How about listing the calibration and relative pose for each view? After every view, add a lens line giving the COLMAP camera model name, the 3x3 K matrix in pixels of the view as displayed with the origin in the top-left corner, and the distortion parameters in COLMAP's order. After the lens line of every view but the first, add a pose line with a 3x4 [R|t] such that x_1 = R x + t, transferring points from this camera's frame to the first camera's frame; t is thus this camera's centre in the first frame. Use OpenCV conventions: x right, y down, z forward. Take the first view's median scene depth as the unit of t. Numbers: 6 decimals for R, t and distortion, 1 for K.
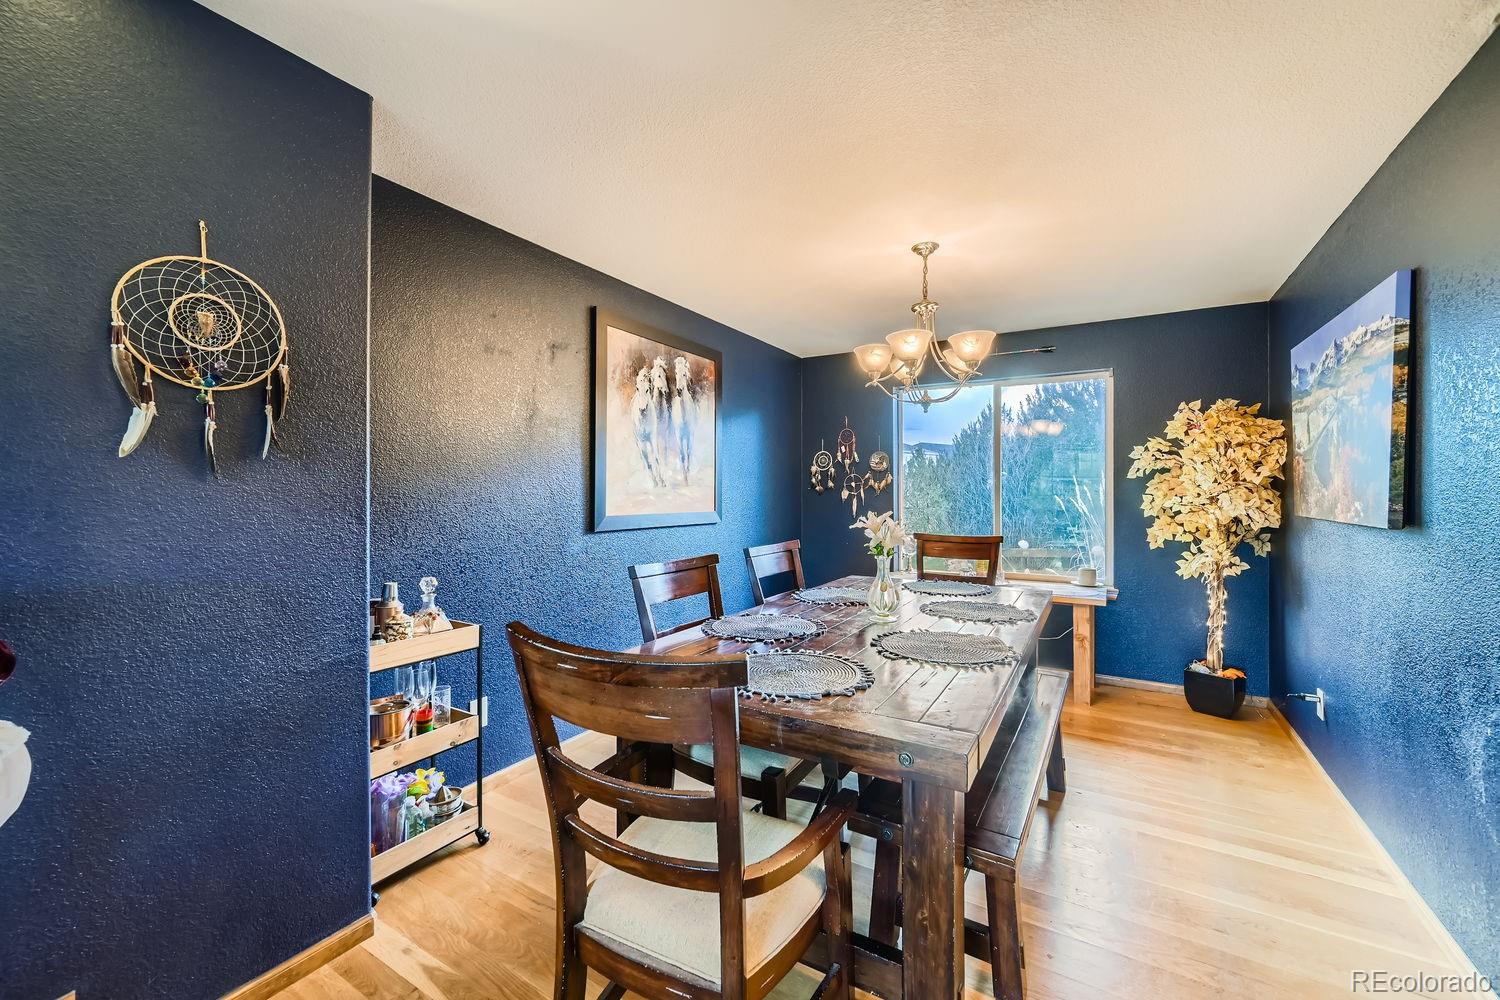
lens RADIAL K [[599.8, 0, 747.2], [0, 599.8, 493.6], [0, 0, 1]] dist [-0.001158, 0.000905]
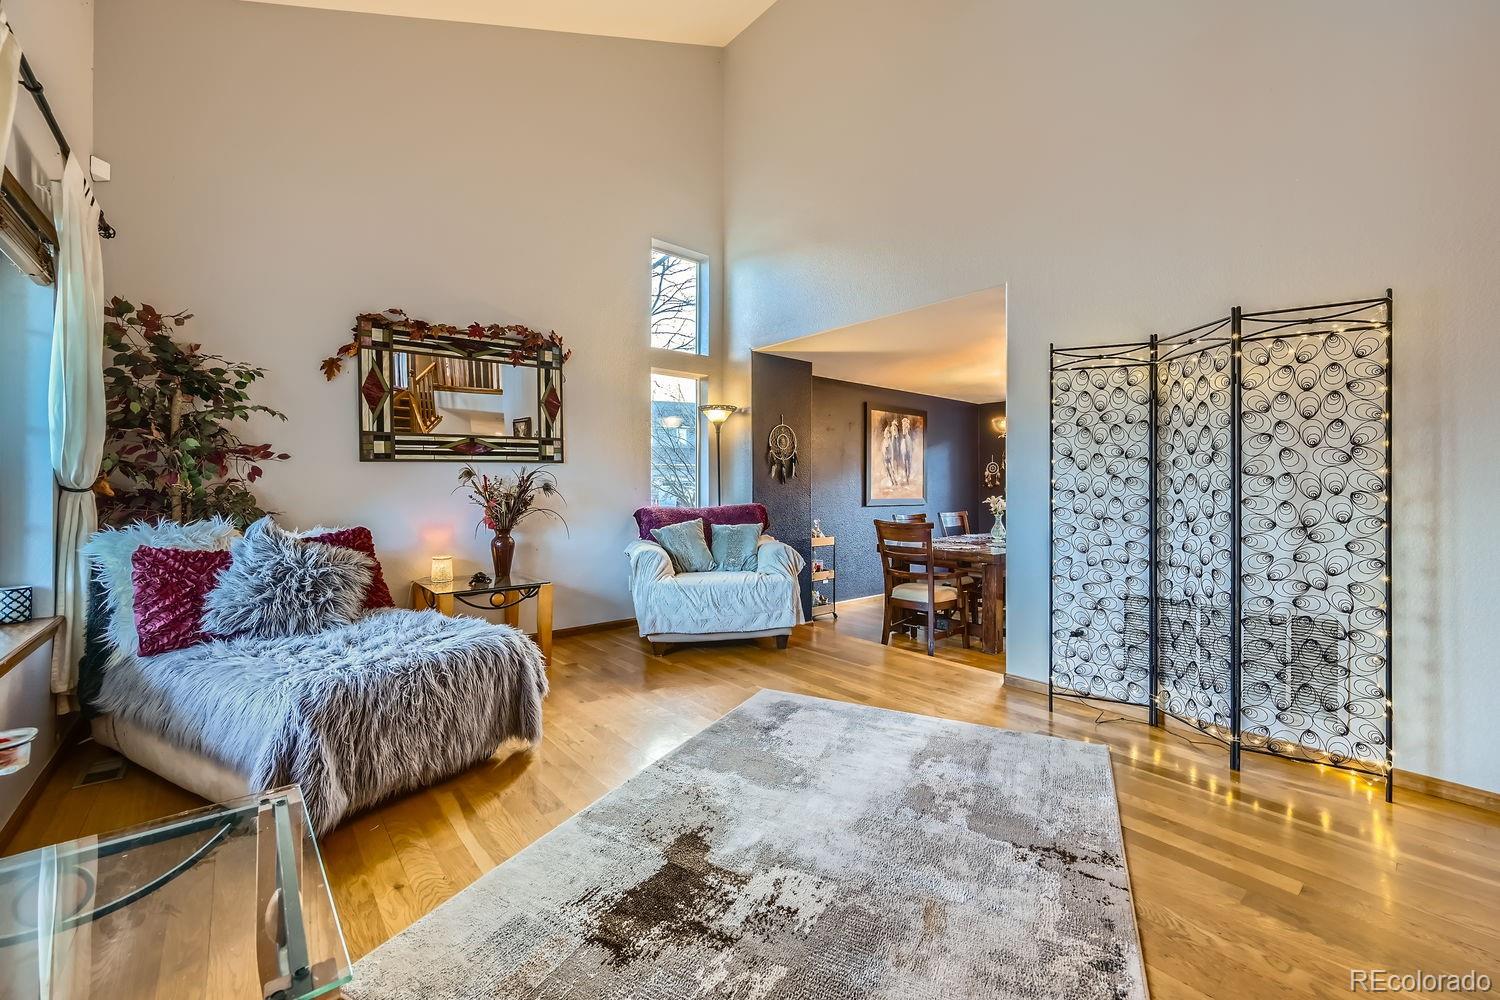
lens RADIAL K [[599.8, 0, 747.8], [0, 599.8, 487.2], [0, 0, 1]] dist [-0.001158, 0.000905]
pose [[0.945711, 0.000030, -0.325010, 0.039845], [-0.001396, 0.999991, -0.003971, 0.004194], [0.325007, 0.004210, 0.945702, -1.051925]]
